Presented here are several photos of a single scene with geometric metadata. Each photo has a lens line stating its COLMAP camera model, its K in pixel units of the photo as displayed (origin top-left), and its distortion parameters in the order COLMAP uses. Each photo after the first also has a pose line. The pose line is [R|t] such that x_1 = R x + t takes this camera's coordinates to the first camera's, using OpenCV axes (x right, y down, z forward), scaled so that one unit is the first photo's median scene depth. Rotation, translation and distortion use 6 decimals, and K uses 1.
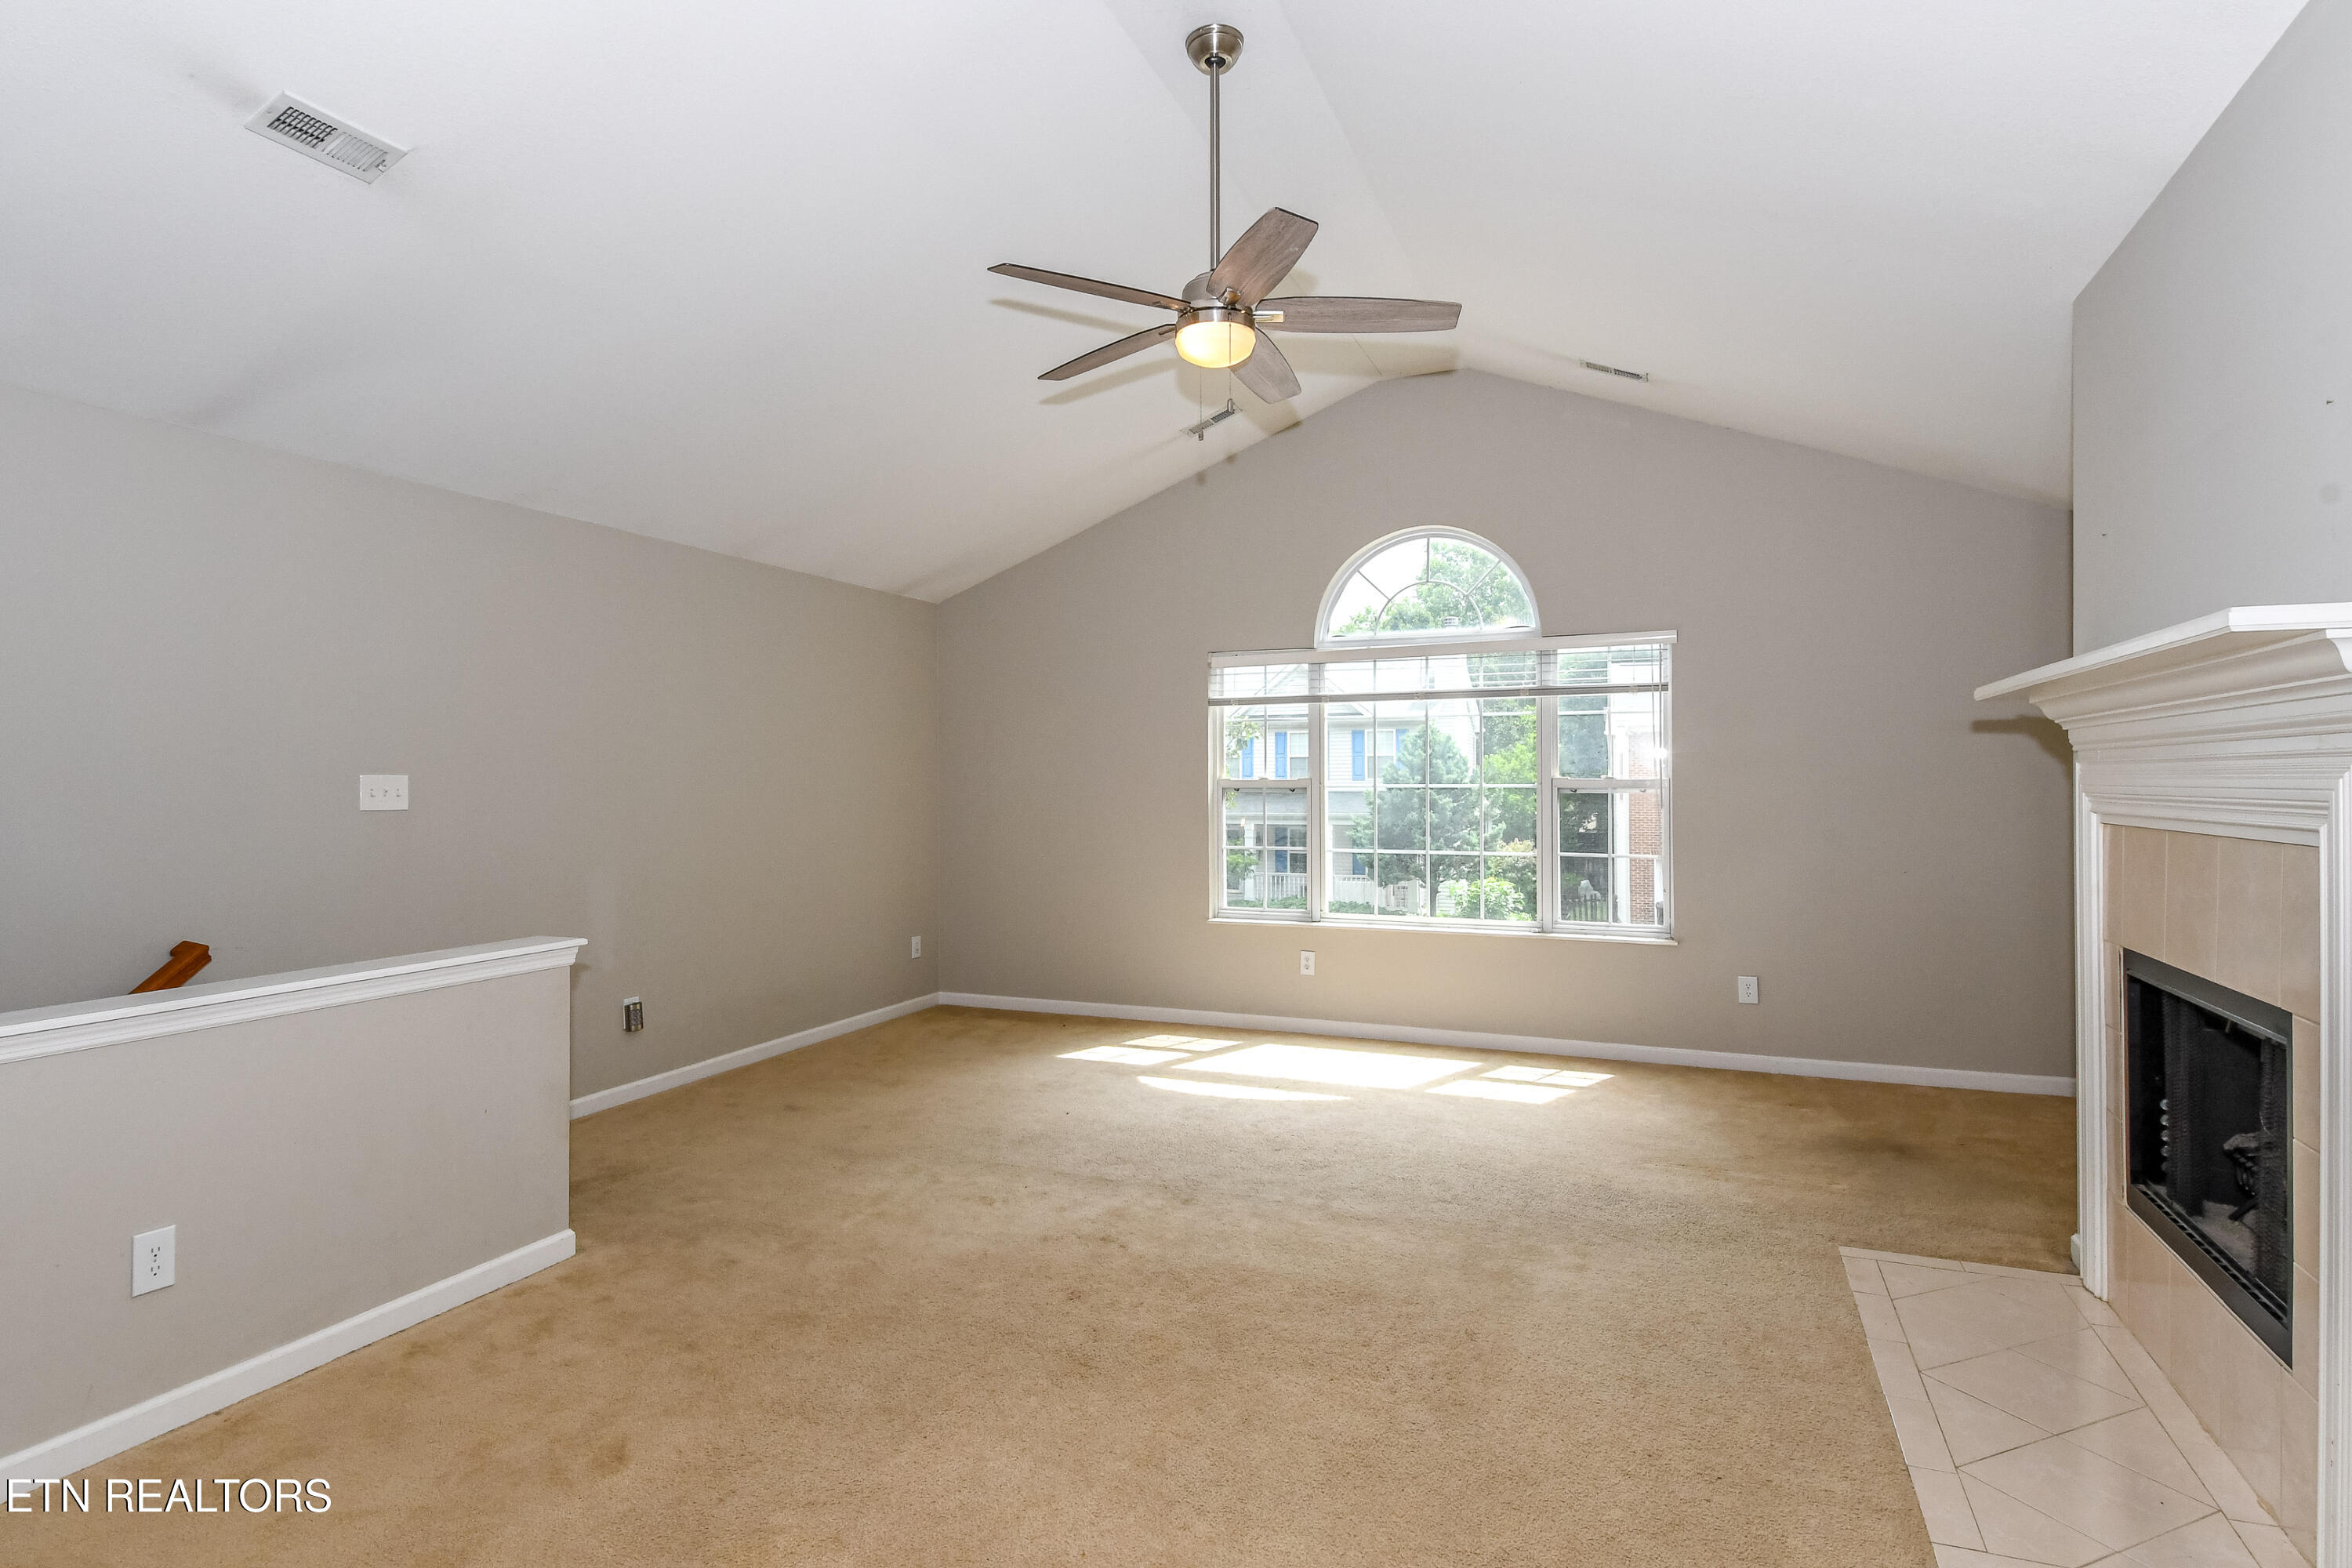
lens RADIAL K [[1242.3, 0, 1176.0], [0, 1242.3, 784.0], [0, 0, 1]] dist [0.001123, -0.000330]
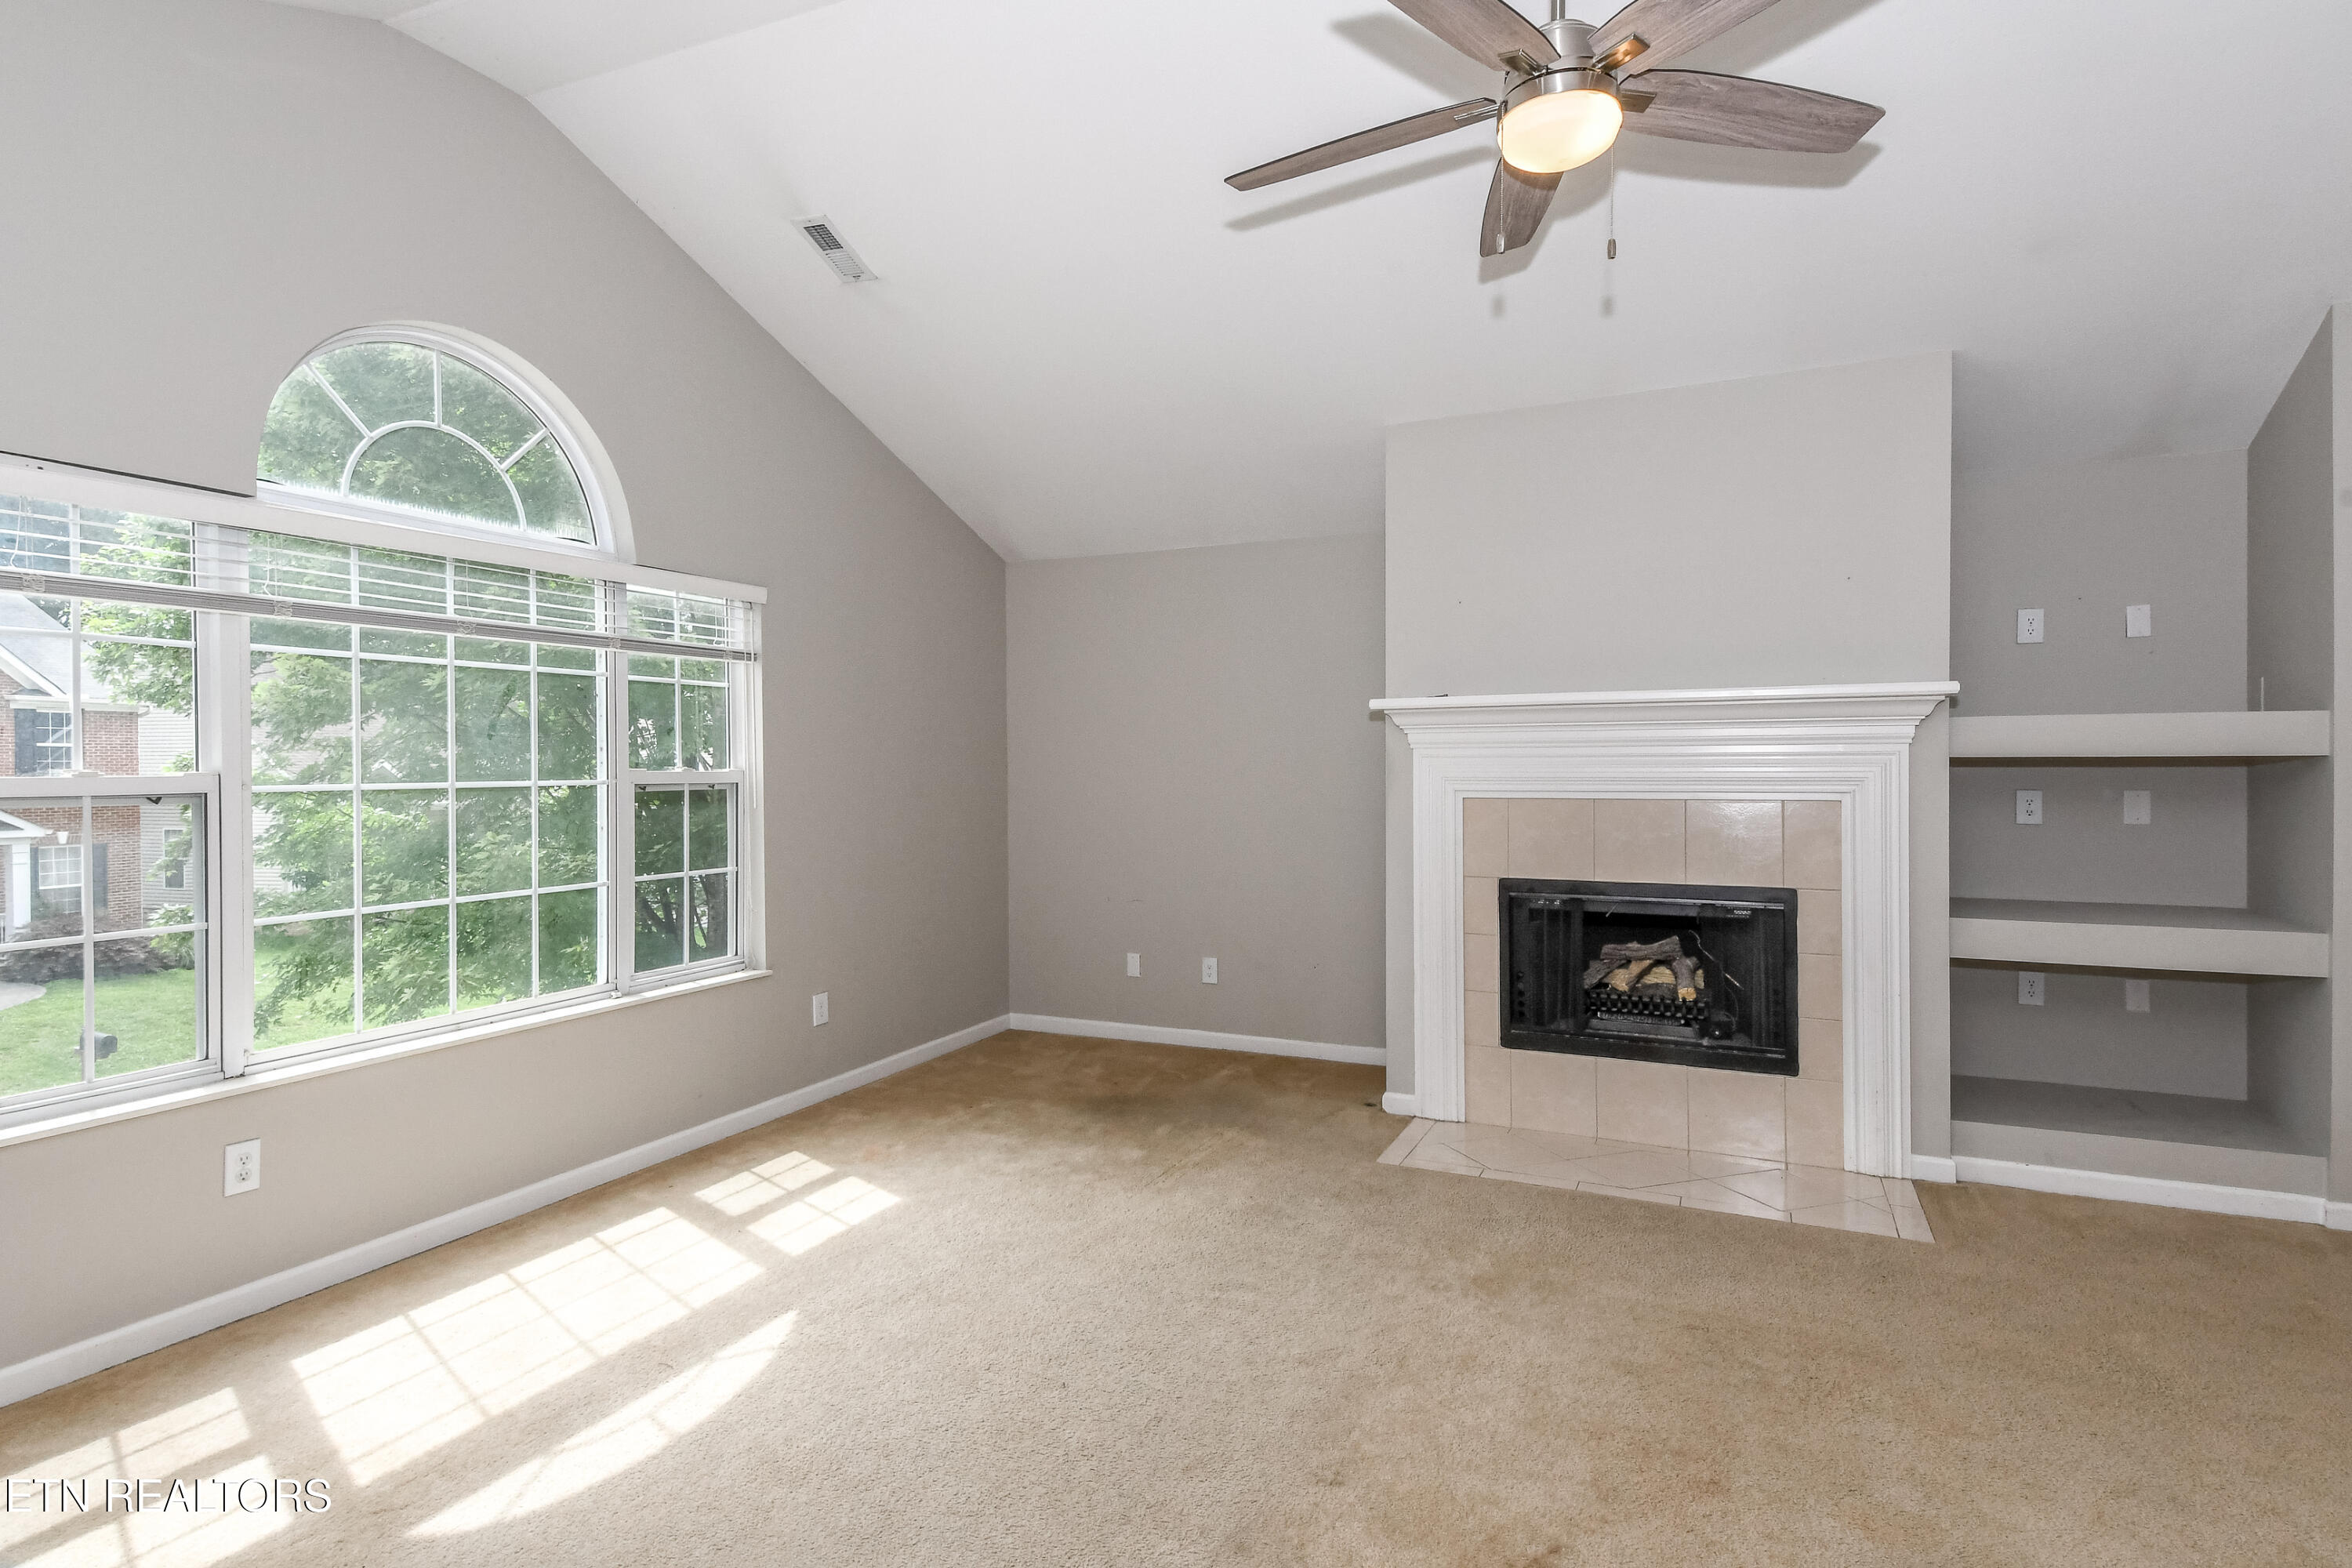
lens RADIAL K [[1242.3, 0, 1176.0], [0, 1242.3, 784.0], [0, 0, 1]] dist [0.001123, -0.000330]
pose [[0.028911, -0.022932, 0.999319, -0.509839], [0.007402, 0.999714, 0.022727, -0.015411], [-0.999555, 0.006740, 0.029072, 0.897098]]
